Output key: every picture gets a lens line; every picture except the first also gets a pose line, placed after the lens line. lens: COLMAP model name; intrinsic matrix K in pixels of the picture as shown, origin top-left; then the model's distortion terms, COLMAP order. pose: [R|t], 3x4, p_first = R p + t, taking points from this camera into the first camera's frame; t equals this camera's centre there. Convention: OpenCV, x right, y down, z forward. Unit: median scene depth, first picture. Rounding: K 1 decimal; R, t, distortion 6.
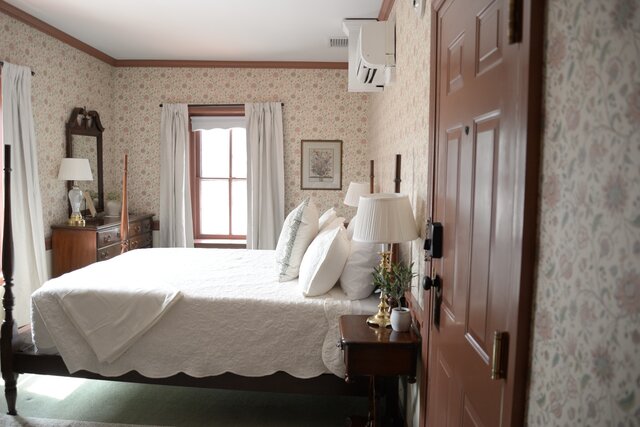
lens RADIAL K [[439.8, 0, 313.7], [0, 439.8, 212.1], [0, 0, 1]] dist [-0.085442, 0.030947]
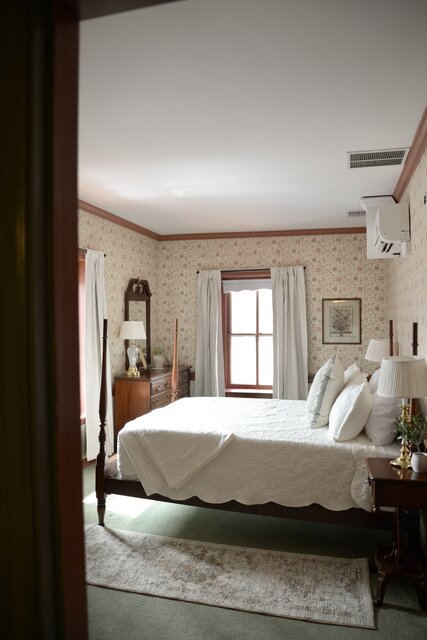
lens RADIAL K [[439.8, 0, 223.0], [0, 439.8, 328.6], [0, 0, 1]] dist [-0.085442, 0.030947]
pose [[0.972974, -0.016318, -0.230337, -0.019314], [0.000257, 0.997576, -0.069585, -0.014671], [0.230914, 0.067645, 0.970620, -0.114944]]
